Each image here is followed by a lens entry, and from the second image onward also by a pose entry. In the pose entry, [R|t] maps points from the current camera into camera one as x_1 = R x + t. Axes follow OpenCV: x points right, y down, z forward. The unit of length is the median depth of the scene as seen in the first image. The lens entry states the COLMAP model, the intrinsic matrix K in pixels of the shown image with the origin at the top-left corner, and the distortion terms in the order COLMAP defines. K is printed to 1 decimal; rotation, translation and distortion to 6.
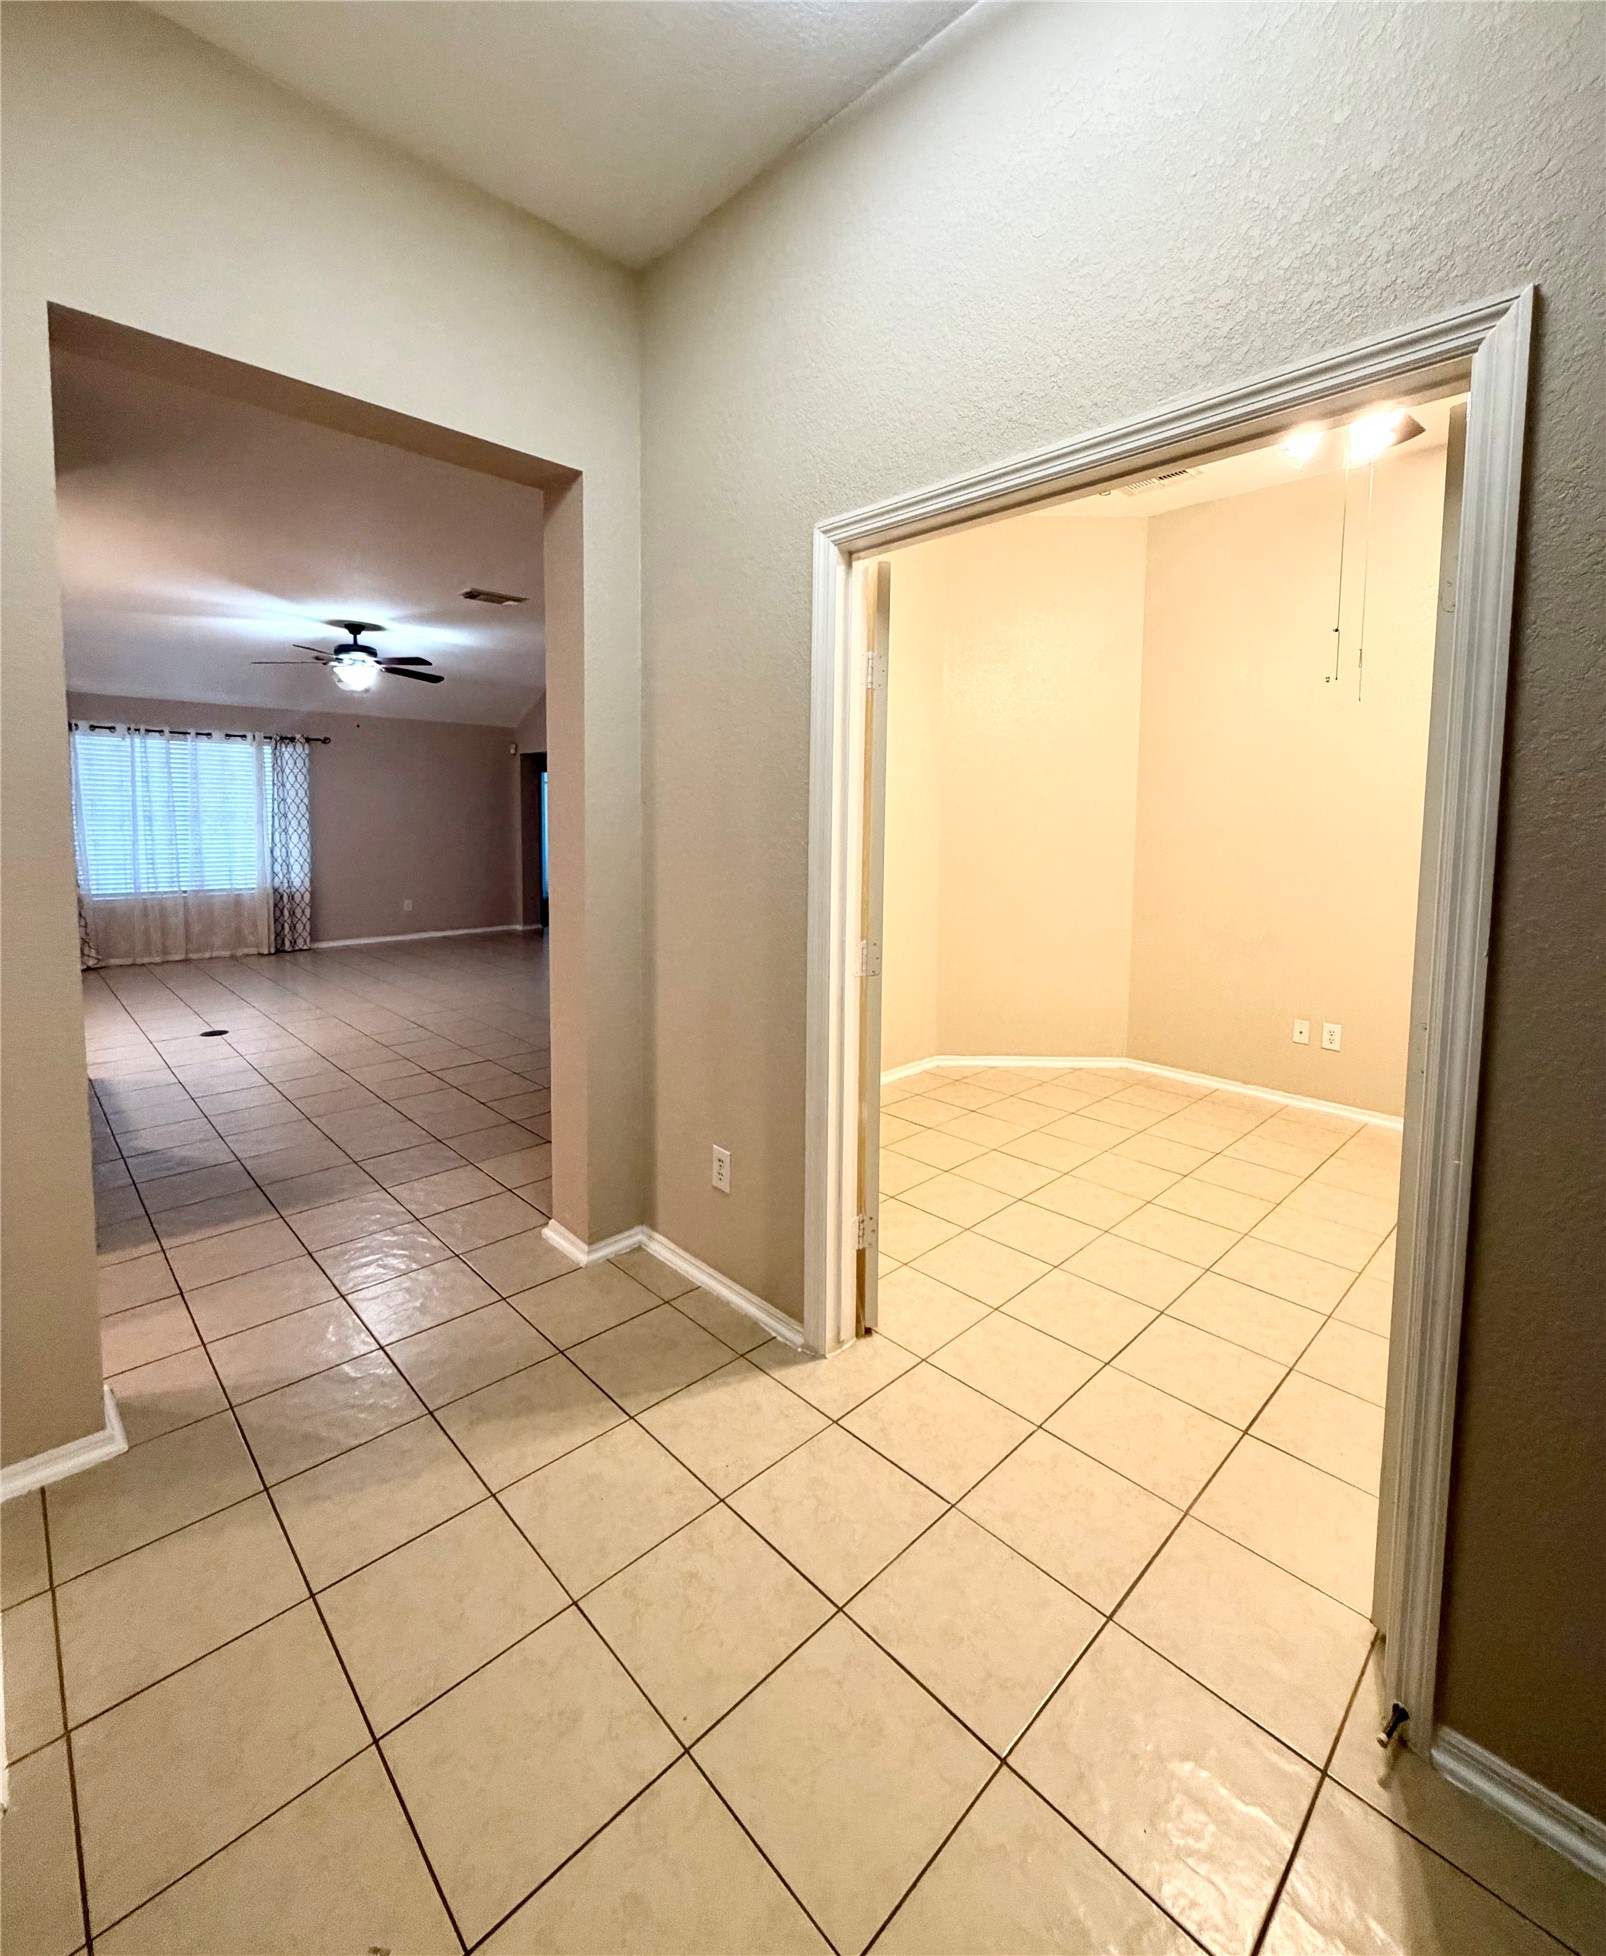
lens RADIAL K [[852.2, 0, 819.2], [0, 852.2, 870.6], [0, 0, 1]] dist [-0.011565, -0.000636]
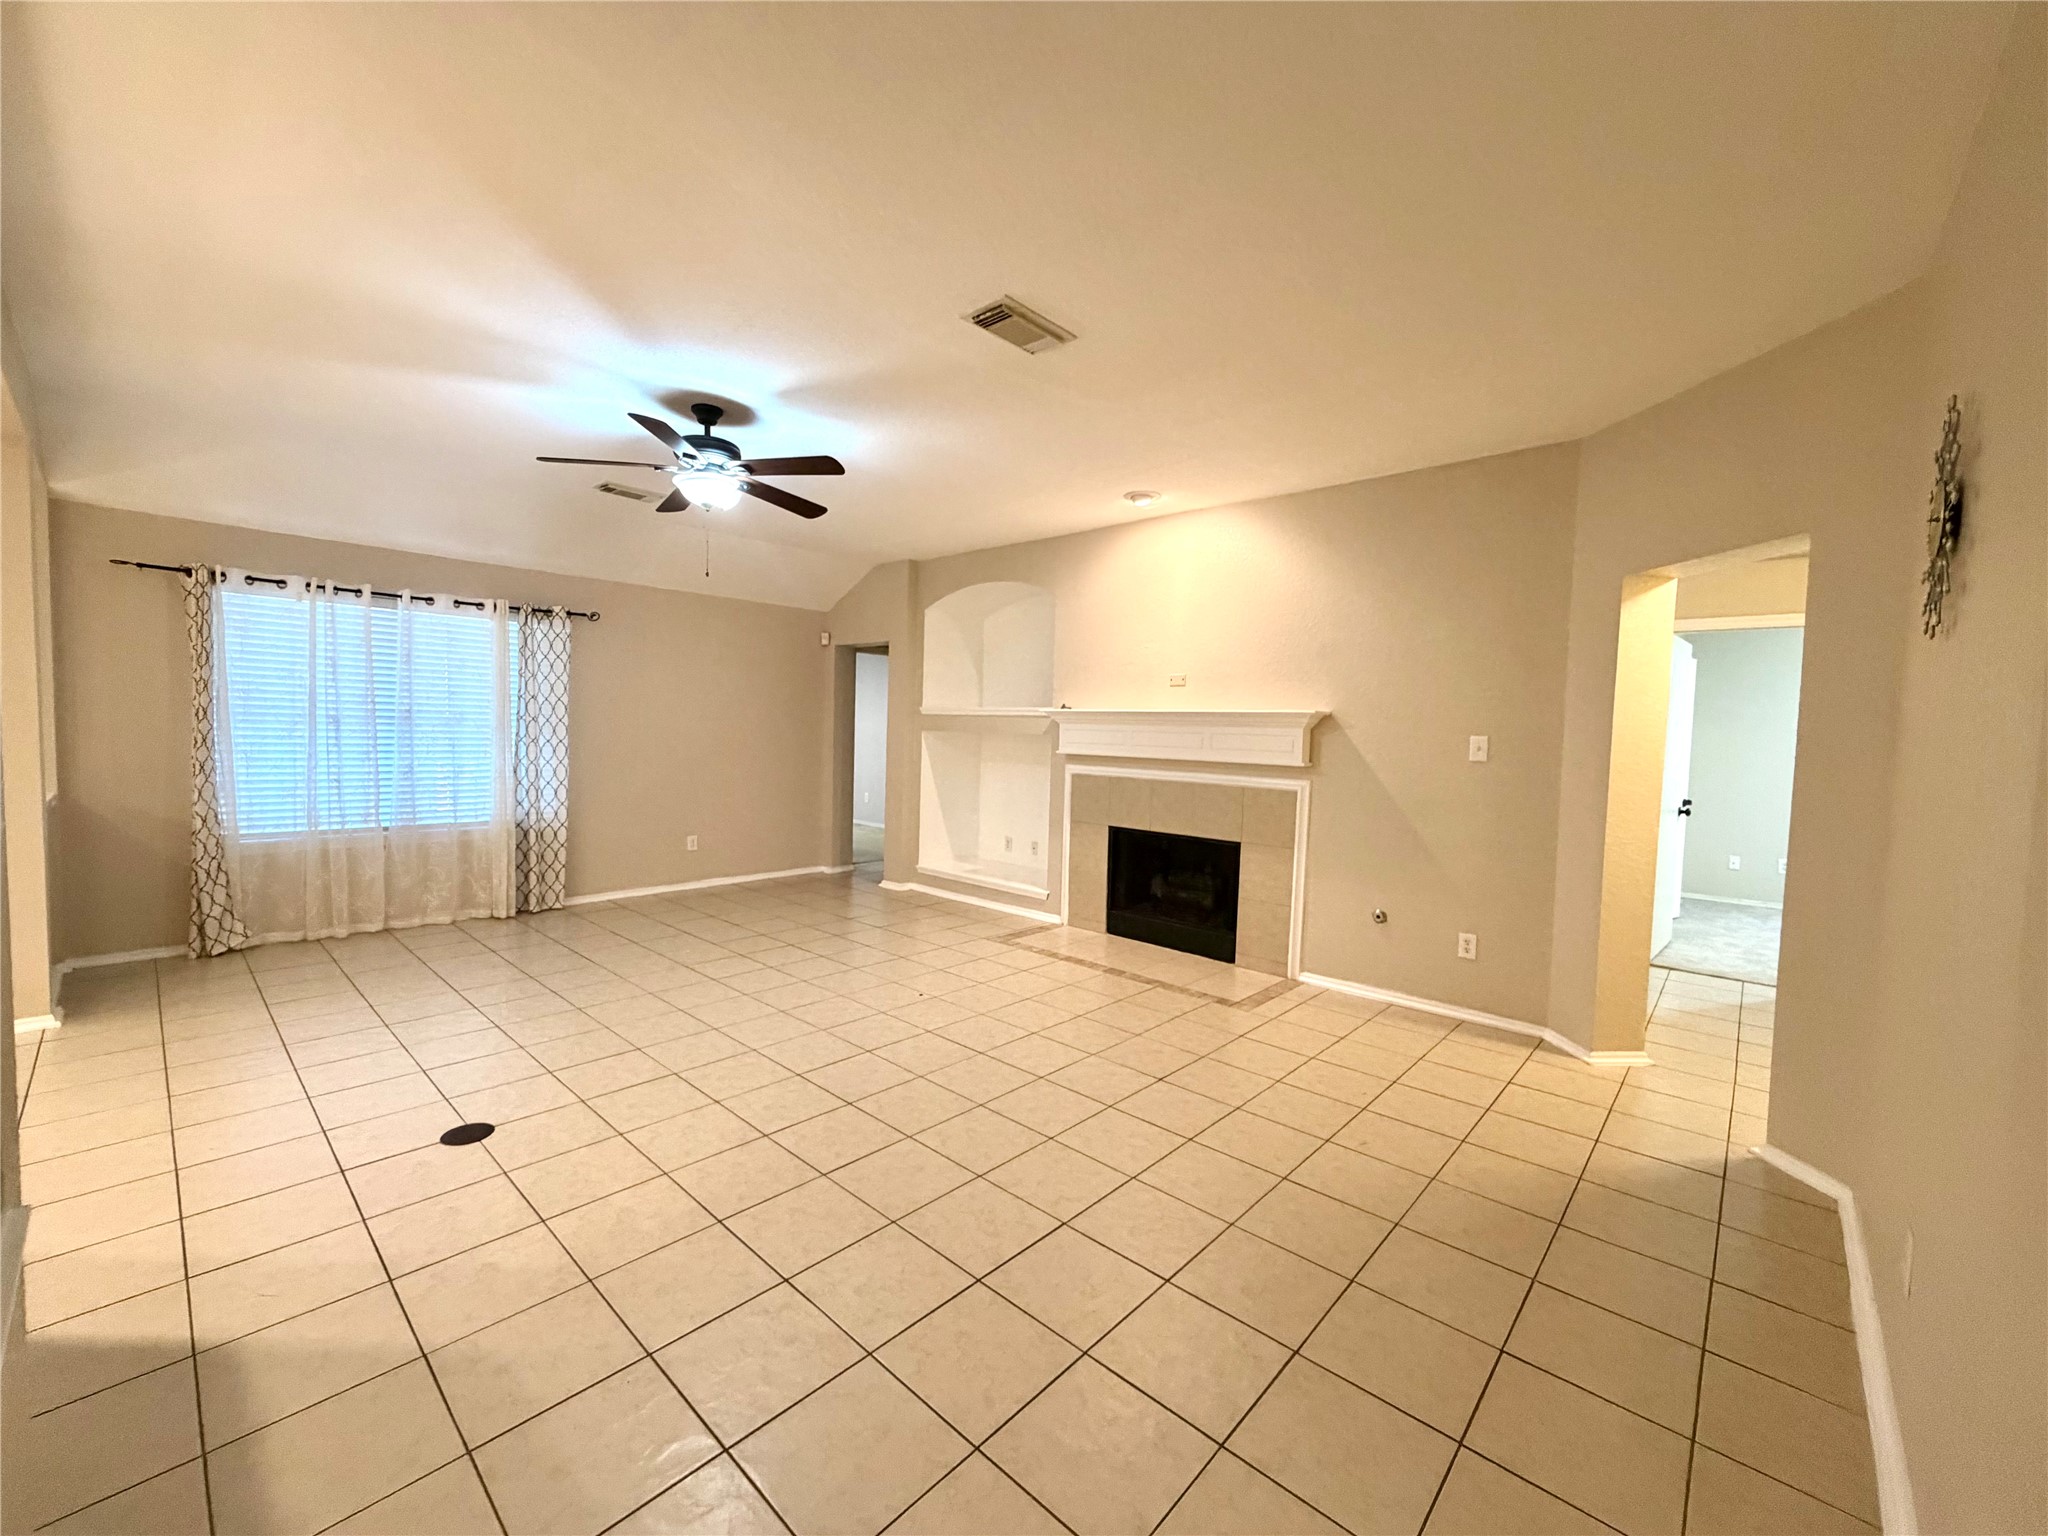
lens RADIAL K [[821.9, 0, 1020.3], [0, 821.9, 764.5], [0, 0, 1]] dist [0.002602, 0.000068]
pose [[0.999250, 0.016239, 0.035166, -0.255717], [-0.015544, 0.999680, -0.019942, -0.020586], [-0.035478, 0.019380, 0.999183, 0.309036]]
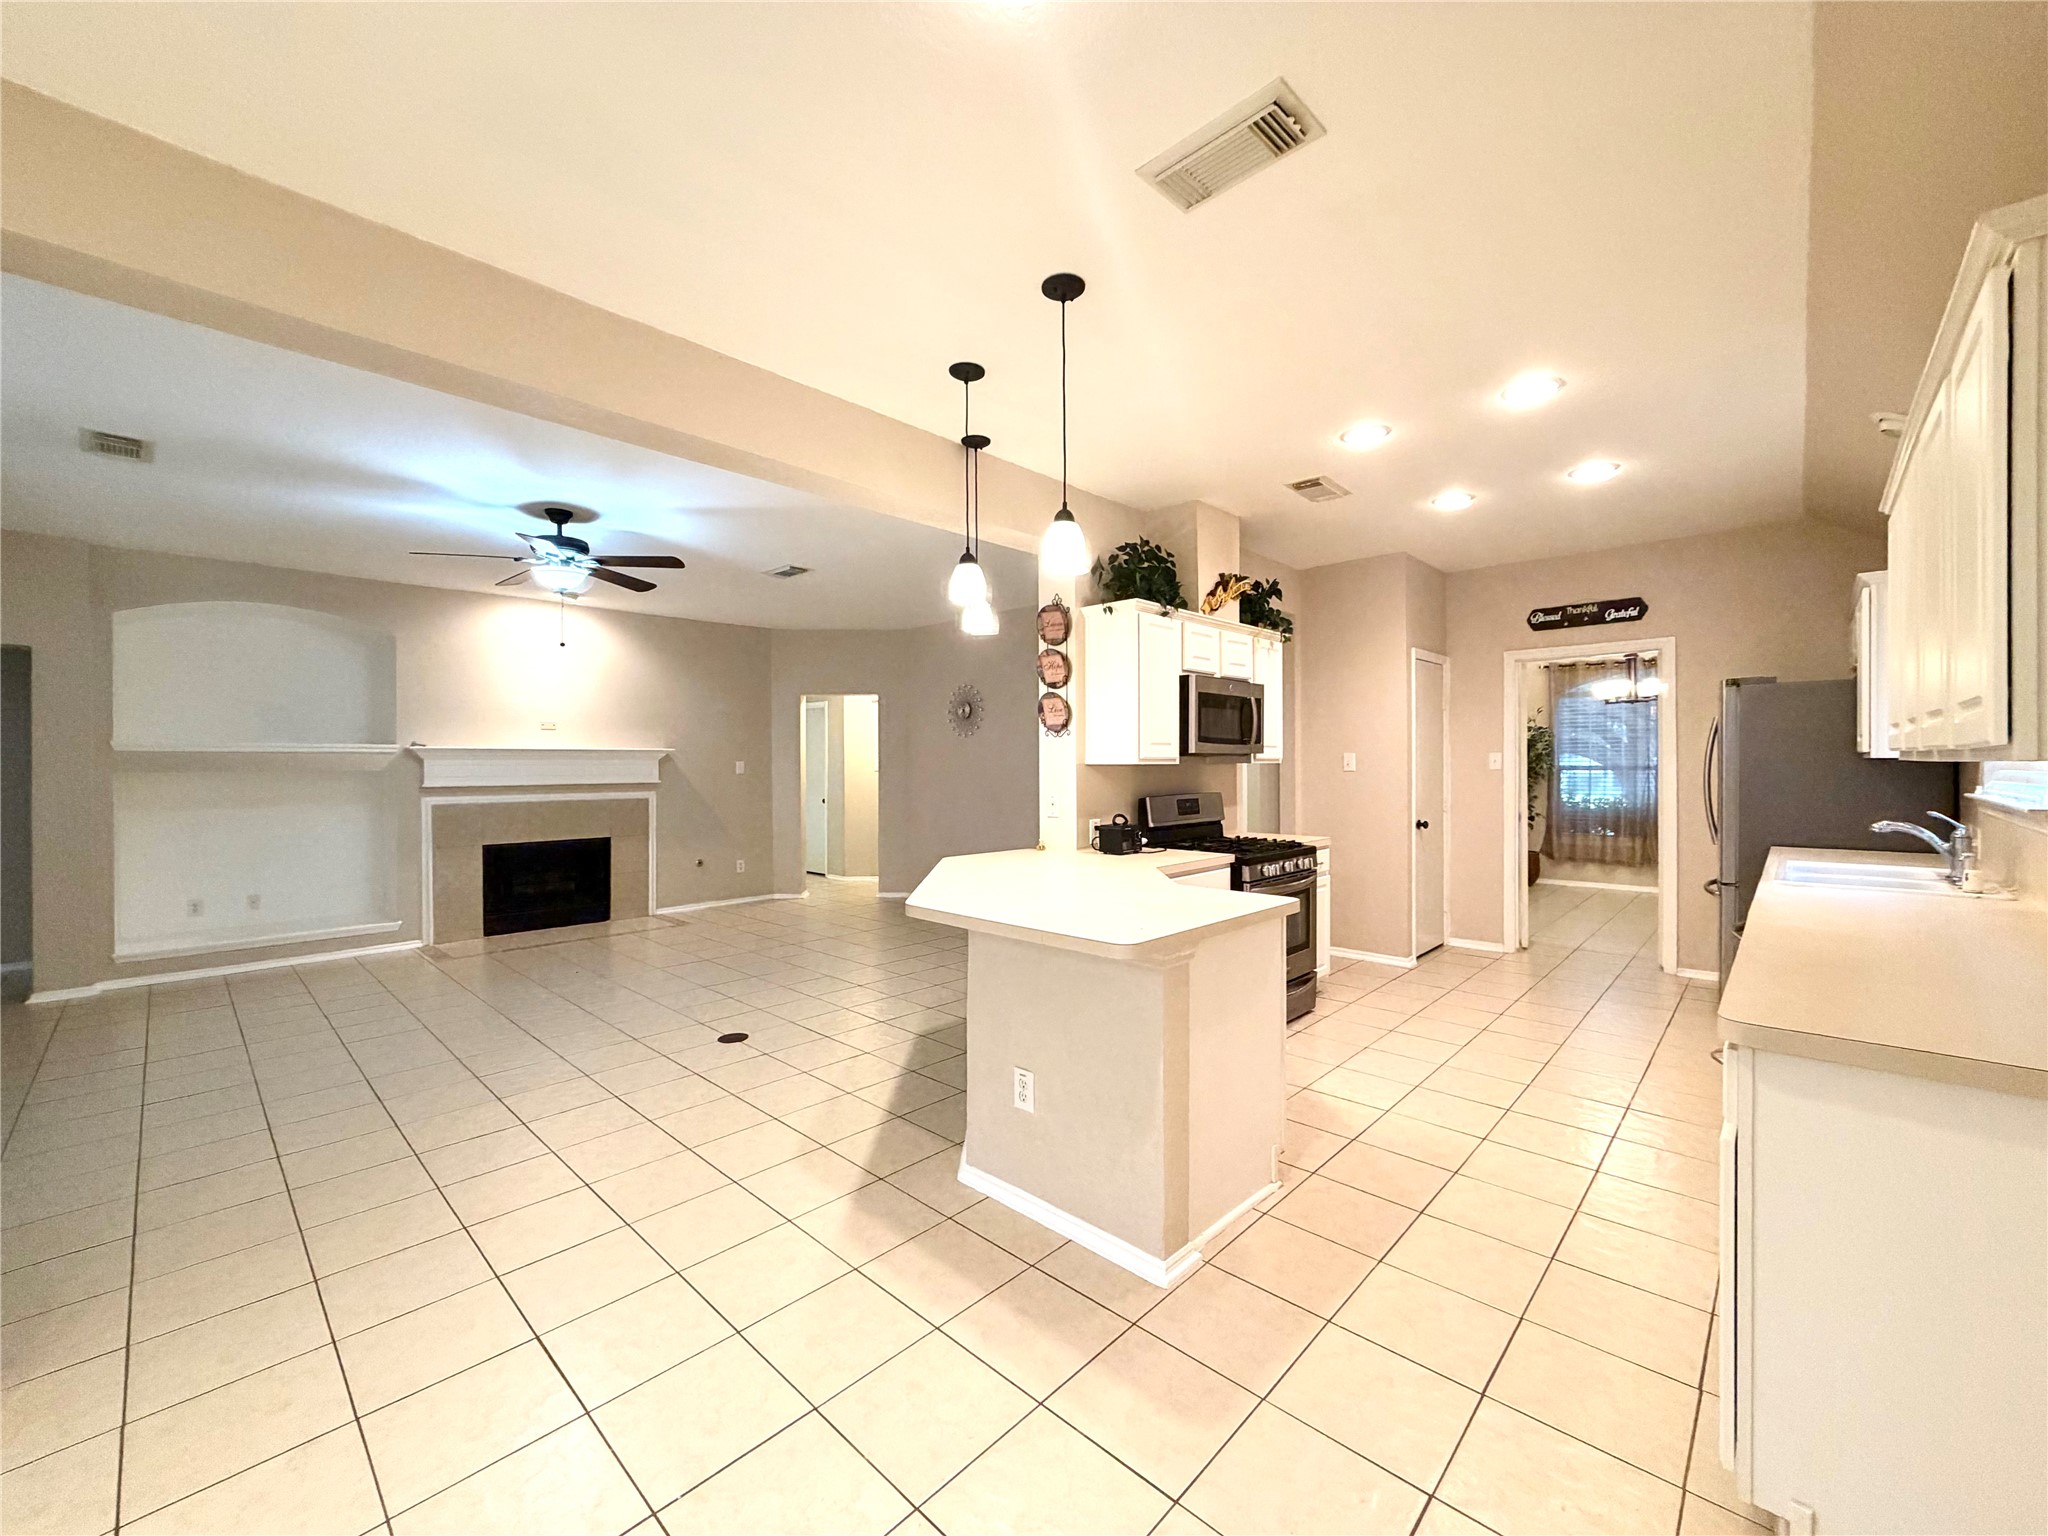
lens RADIAL K [[821.9, 0, 1015.0], [0, 821.9, 768.9], [0, 0, 1]] dist [0.002602, 0.000068]
pose [[-0.017111, -0.016258, 0.999721, -0.973464], [0.068387, 0.997507, 0.017392, -0.037794], [-0.997512, 0.068666, -0.015956, 0.476405]]
